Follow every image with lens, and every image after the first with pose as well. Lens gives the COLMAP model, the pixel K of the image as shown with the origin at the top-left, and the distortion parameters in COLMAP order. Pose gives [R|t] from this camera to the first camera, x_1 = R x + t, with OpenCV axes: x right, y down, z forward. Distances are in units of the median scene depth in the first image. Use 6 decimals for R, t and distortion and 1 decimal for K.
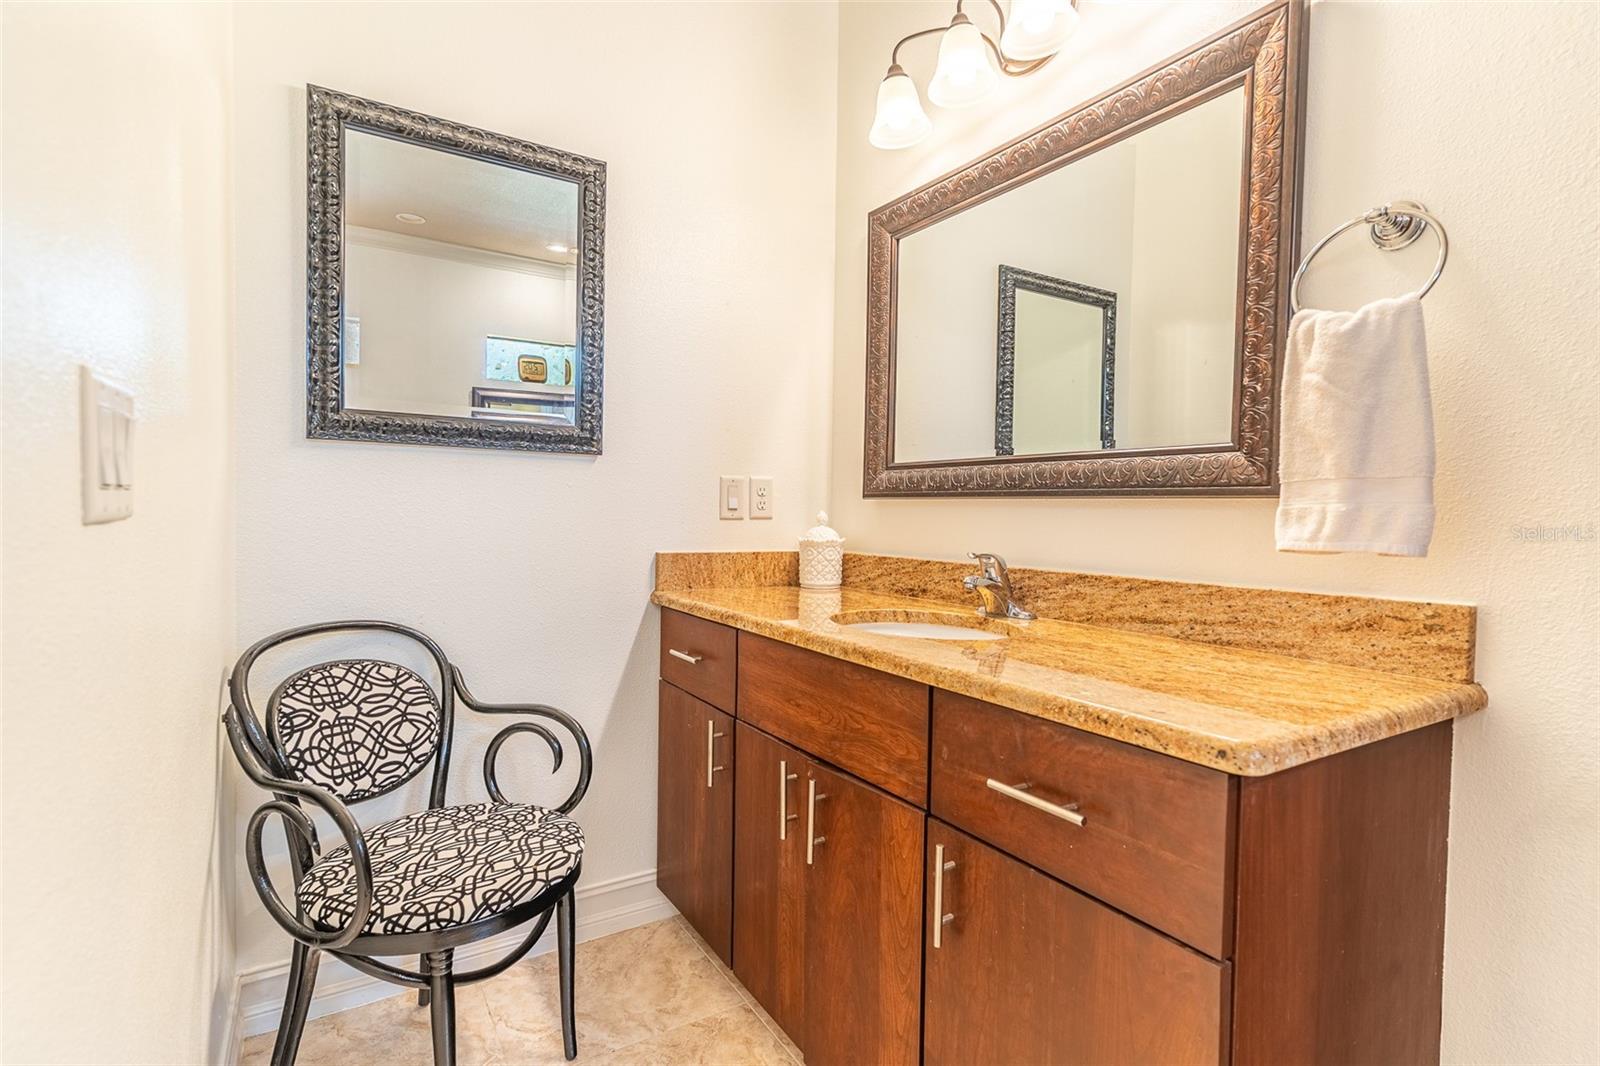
lens RADIAL K [[767.6, 0, 794.3], [0, 767.6, 533.1], [0, 0, 1]] dist [0.000715, -0.000159]
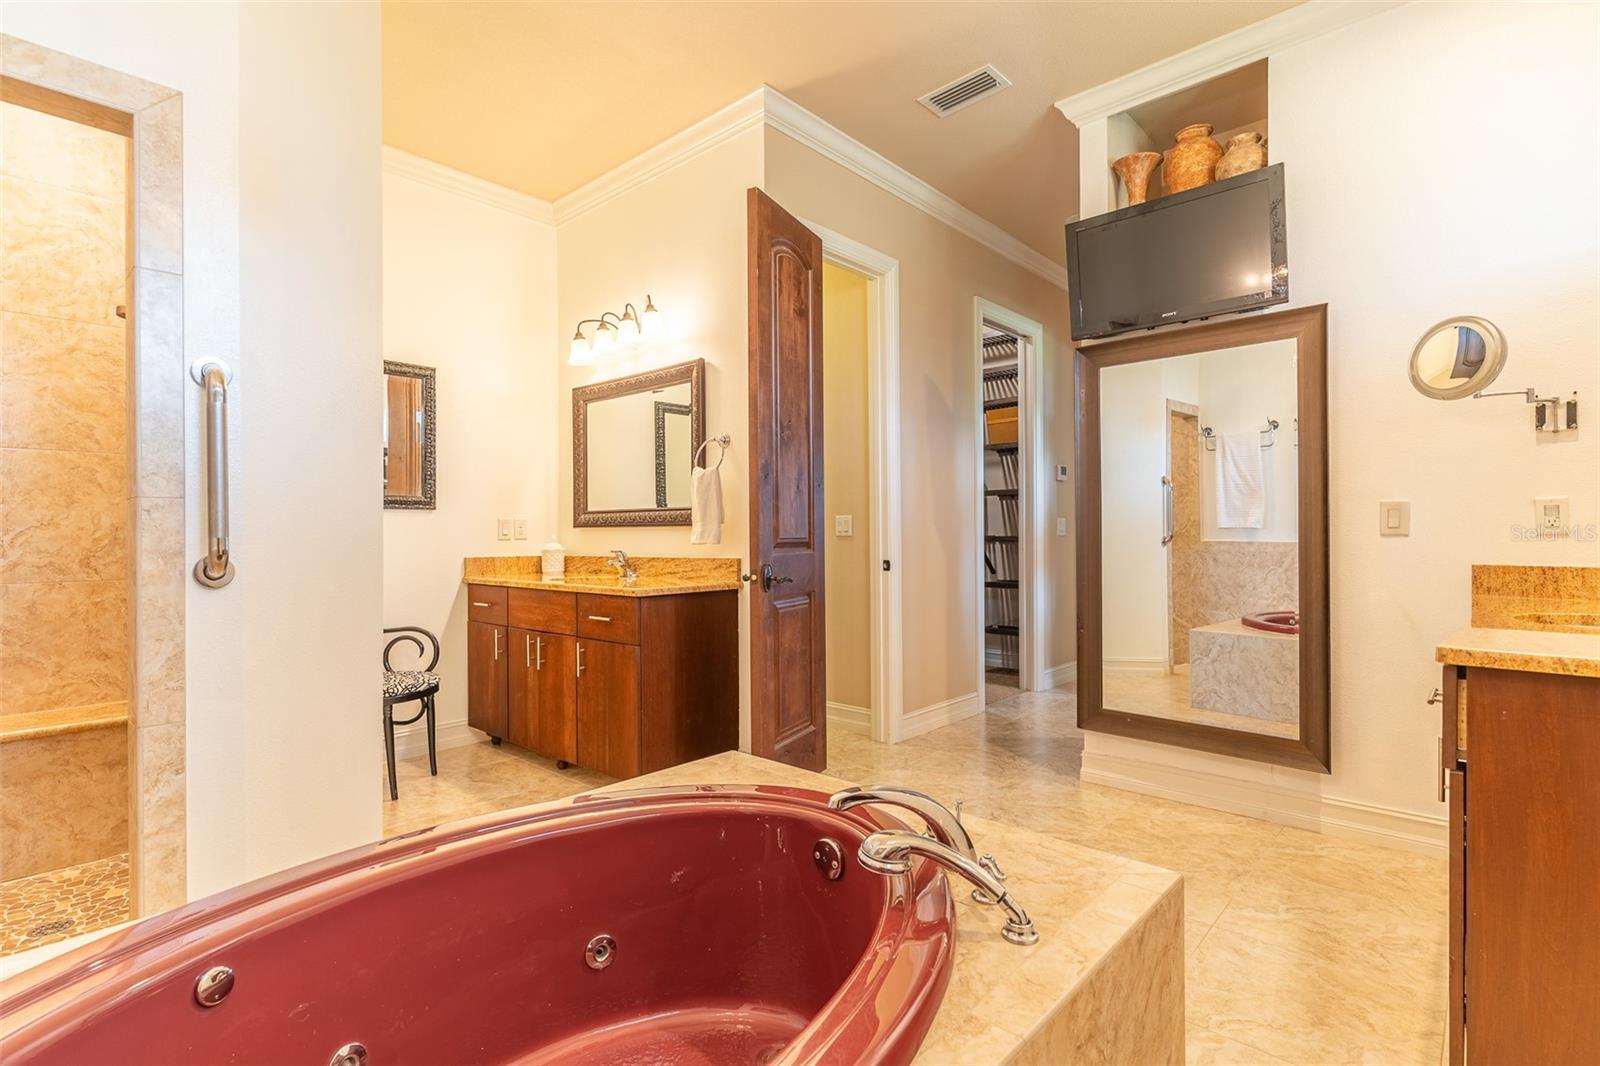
lens RADIAL K [[767.6, 0, 794.3], [0, 767.6, 533.1], [0, 0, 1]] dist [0.000715, -0.000159]
pose [[0.962818, -0.022935, 0.269175, 0.116840], [0.030762, 0.999217, -0.024896, 0.040748], [-0.268393, 0.032251, 0.962770, -1.233280]]
